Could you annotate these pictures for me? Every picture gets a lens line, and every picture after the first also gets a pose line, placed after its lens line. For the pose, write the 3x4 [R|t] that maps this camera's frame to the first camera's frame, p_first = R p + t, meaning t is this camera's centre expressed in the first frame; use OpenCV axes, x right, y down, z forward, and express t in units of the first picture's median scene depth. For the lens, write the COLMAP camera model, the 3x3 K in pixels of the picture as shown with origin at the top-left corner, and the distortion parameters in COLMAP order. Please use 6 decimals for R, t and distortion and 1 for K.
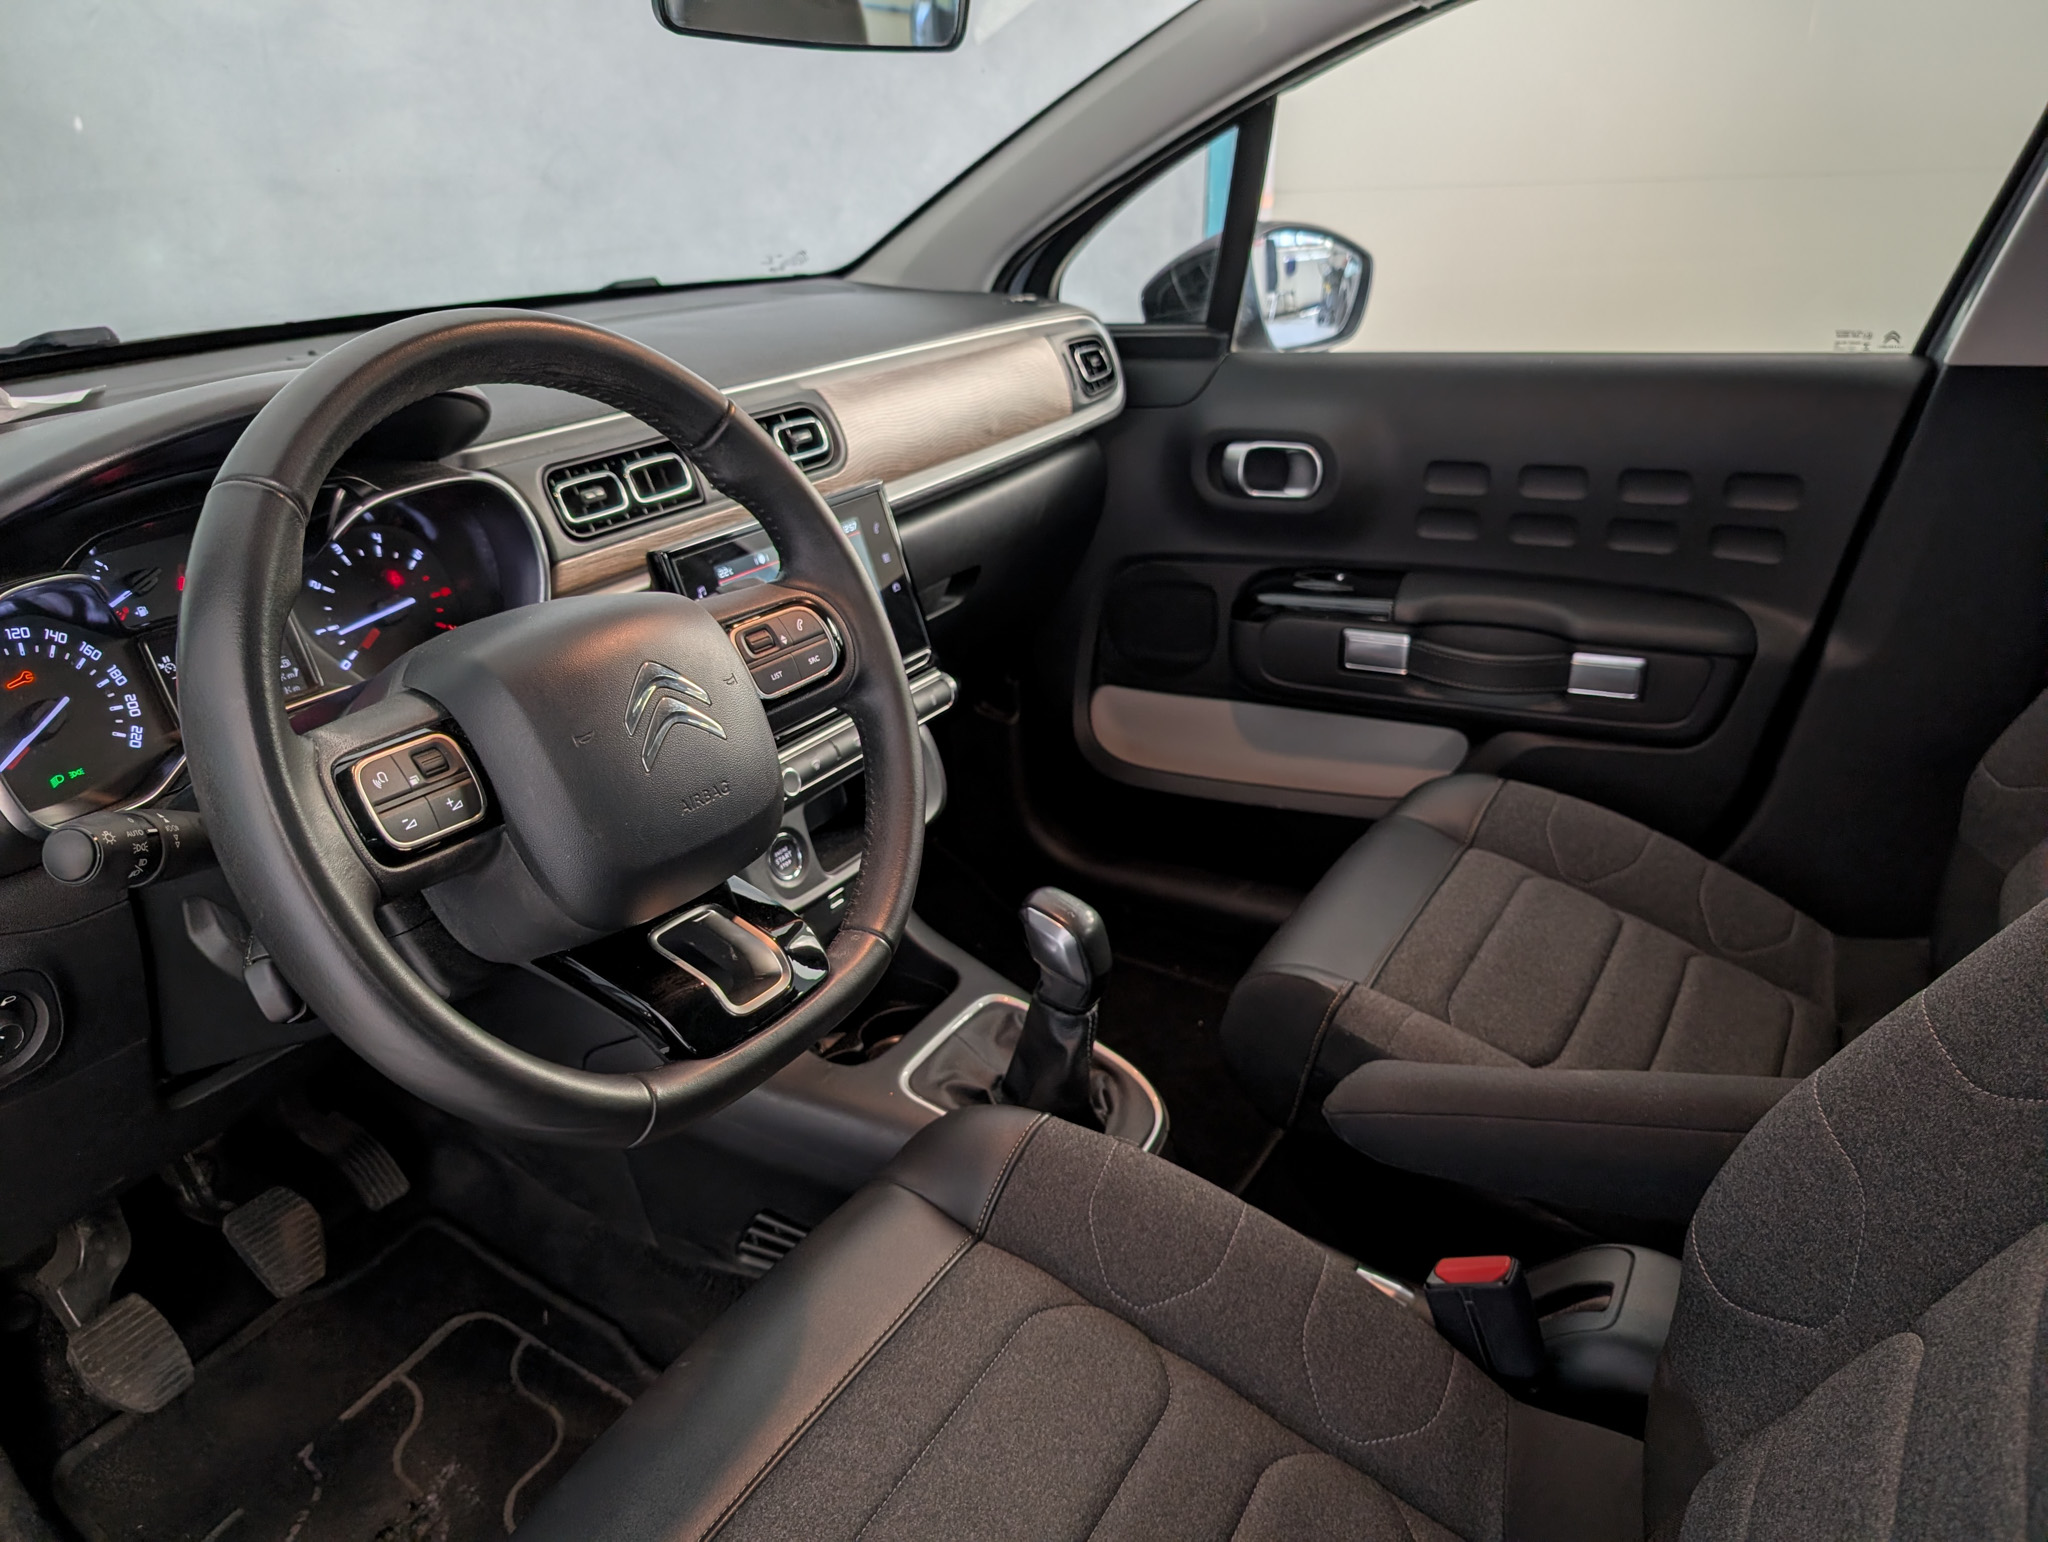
lens RADIAL K [[1504.6, 0, 1040.5], [0, 1504.6, 788.5], [0, 0, 1]] dist [-0.001706, -0.002794]
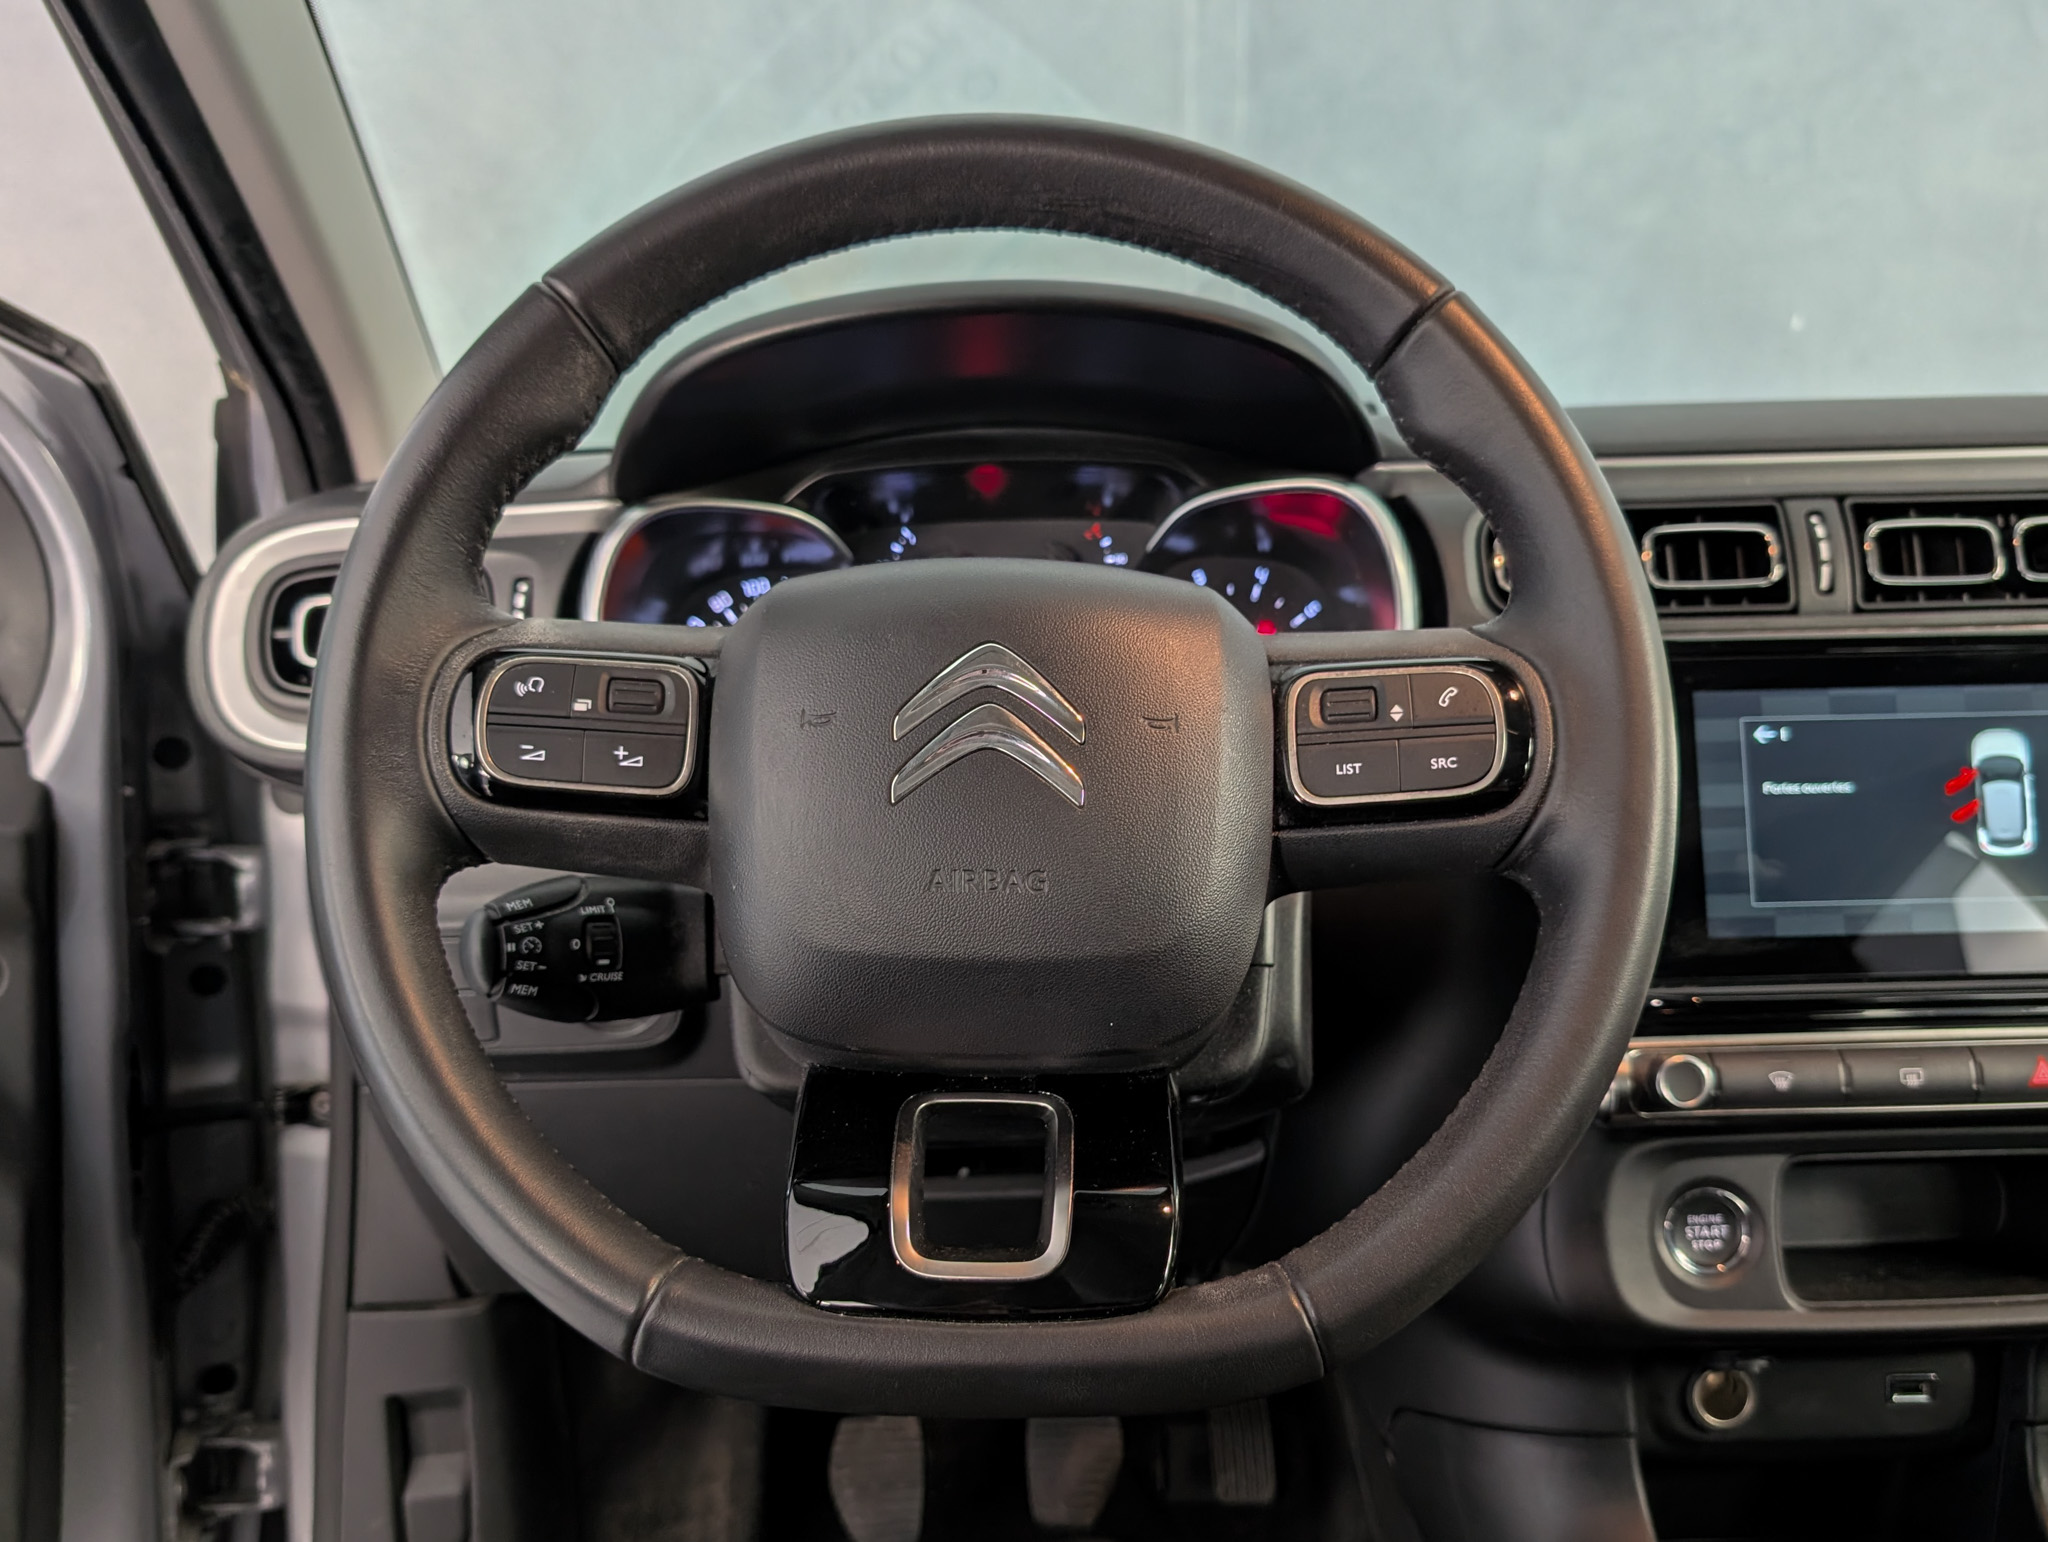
lens RADIAL K [[1728.8, 0, 1057.0], [0, 1728.8, 838.6], [0, 0, 1]] dist [0.011011, -0.017510]
pose [[0.505780, 0.188708, -0.841769, 0.233474], [-0.334866, 0.942213, 0.010021, -0.017664], [0.795017, 0.276811, 0.539745, 0.459020]]
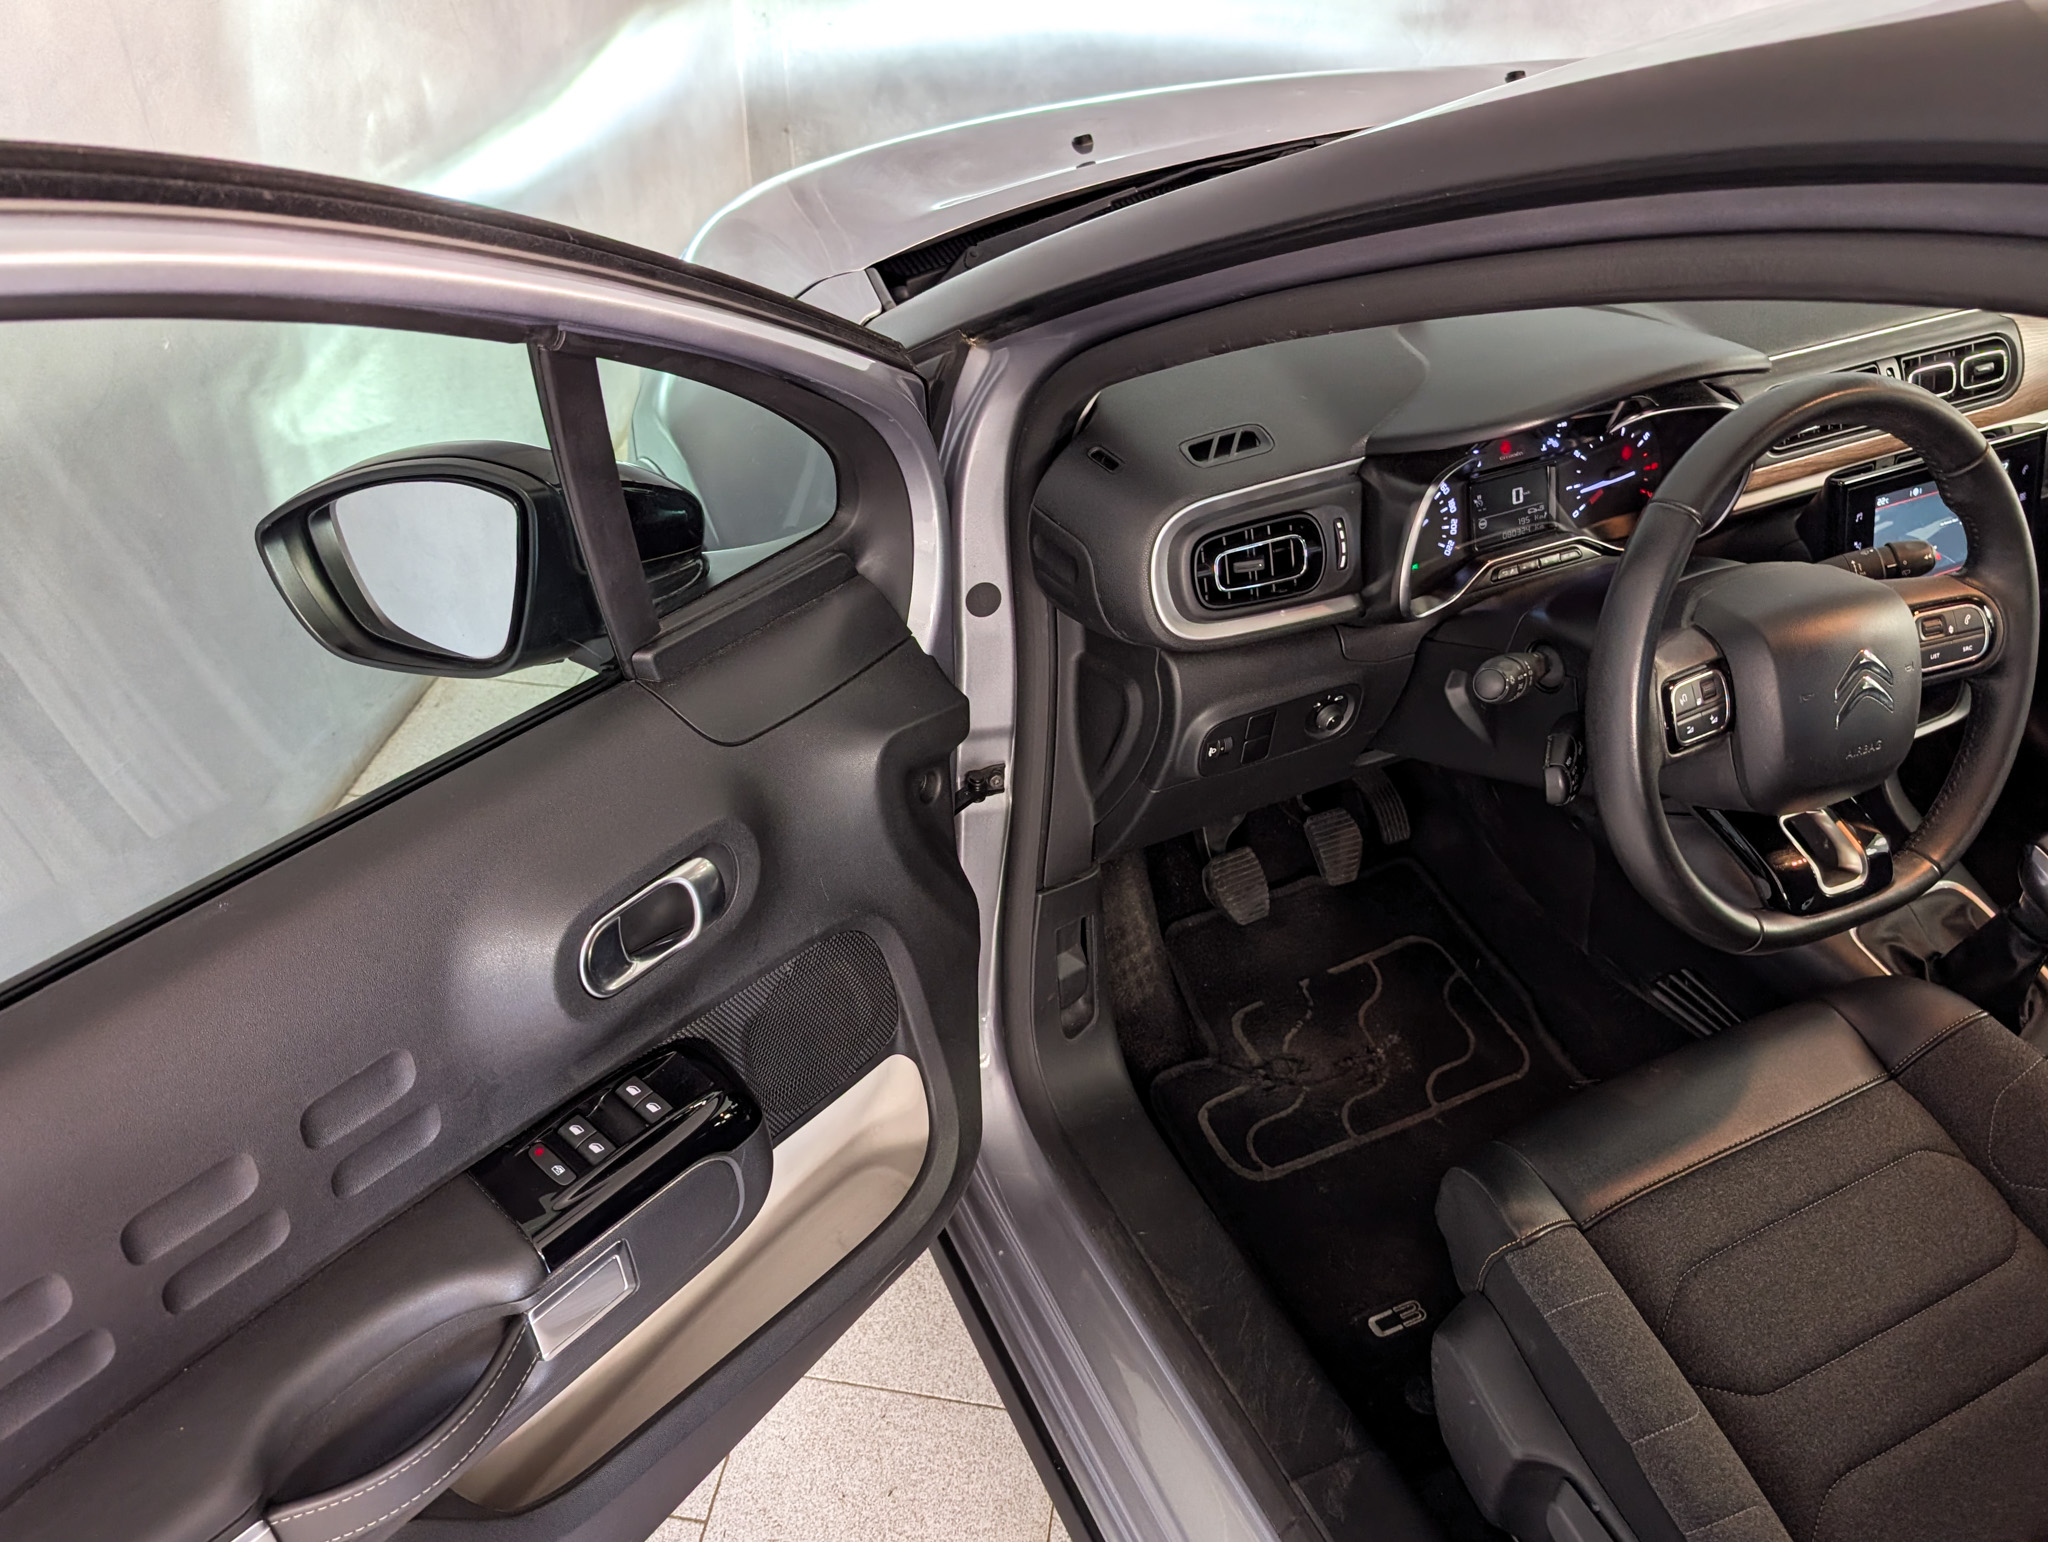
lens RADIAL K [[1591.7, 0, 984.8], [0, 1591.7, 769.5], [0, 0, 1]] dist [0.004057, -0.001512]
pose [[0.823750, 0.361822, -0.436487, -0.168242], [-0.243829, 0.921136, 0.303407, -0.159398], [0.511843, -0.143504, 0.847008, -0.489216]]
